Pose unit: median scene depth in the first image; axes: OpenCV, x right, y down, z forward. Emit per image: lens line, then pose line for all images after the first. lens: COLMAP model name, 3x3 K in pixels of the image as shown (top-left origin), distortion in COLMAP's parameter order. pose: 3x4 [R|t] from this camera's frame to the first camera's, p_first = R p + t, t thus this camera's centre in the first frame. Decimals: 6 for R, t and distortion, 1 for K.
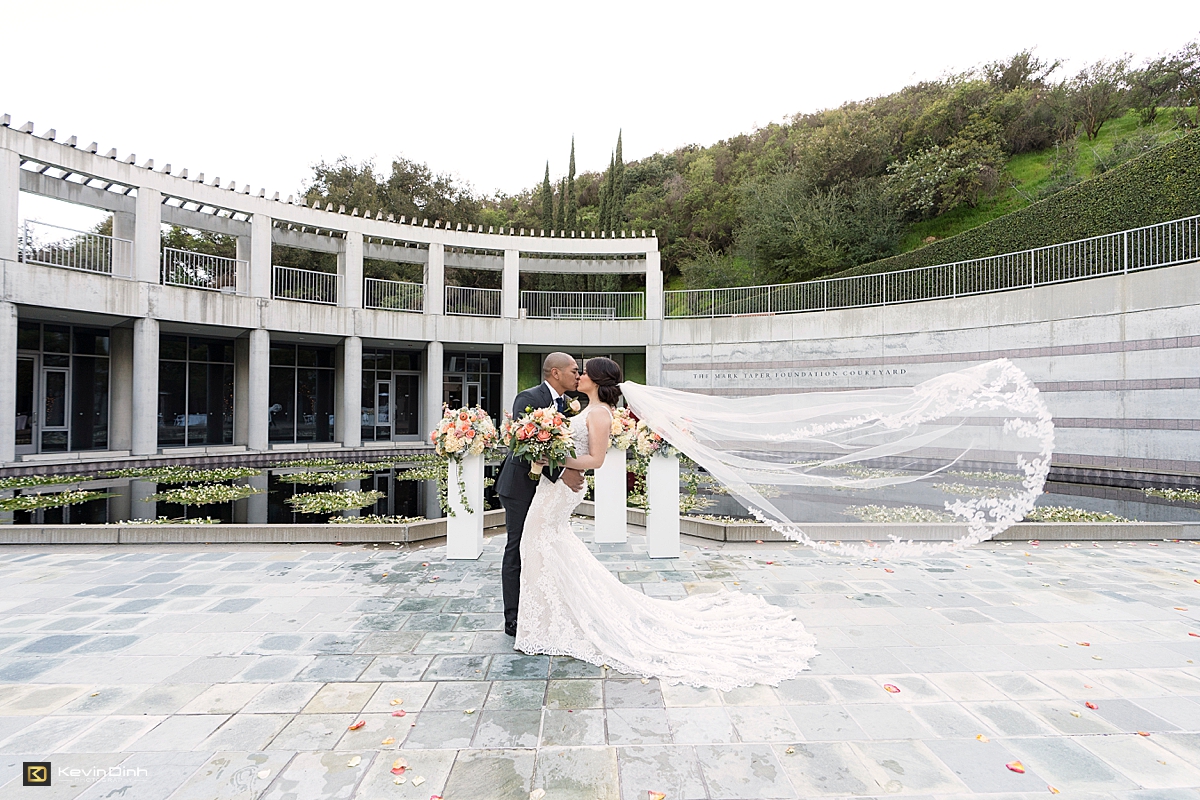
lens RADIAL K [[551.4, 0, 601.6], [0, 551.4, 398.0], [0, 0, 1]] dist [-0.000485, 0.000218]
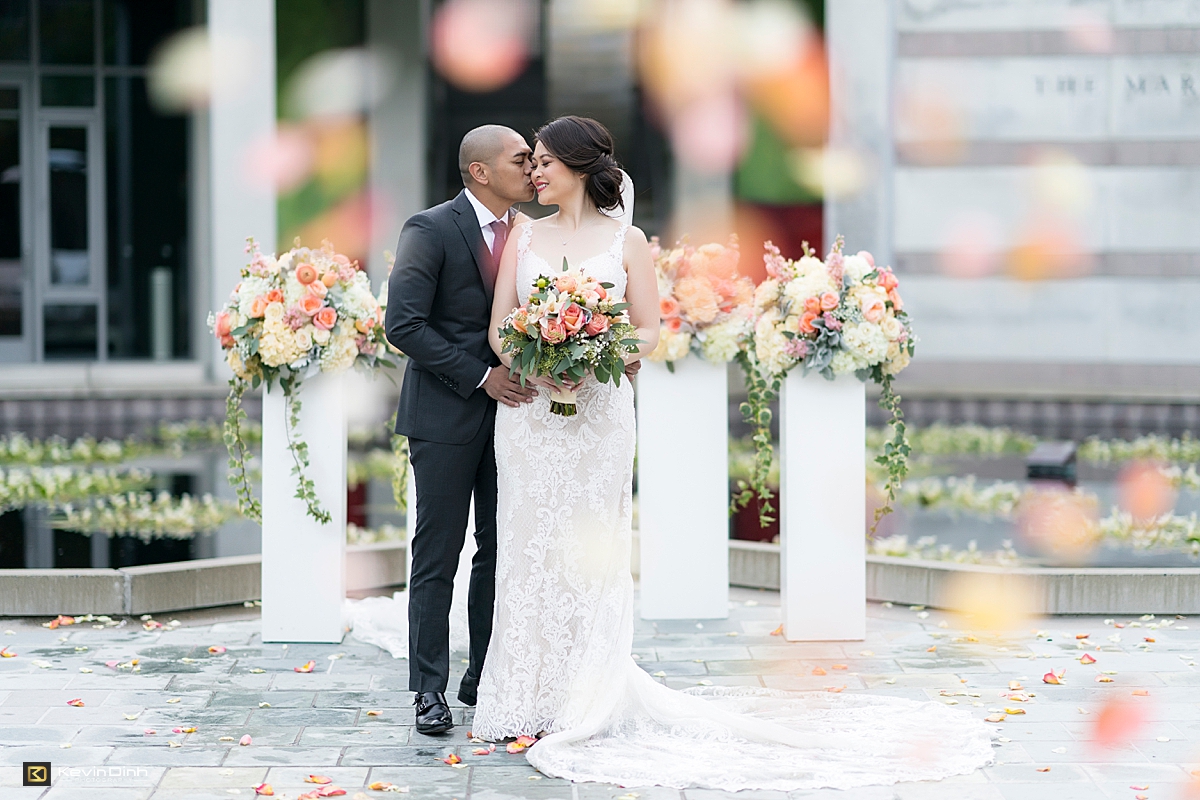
lens RADIAL K [[2942.6, 0, 599.6], [0, 2942.6, 400.1], [0, 0, 1]] dist [0.111186, 0.000000]
pose [[0.999968, -0.002226, -0.007712, -0.025949], [0.002861, 0.996523, 0.083263, -0.046153], [0.007500, -0.083282, 0.996498, -0.993556]]
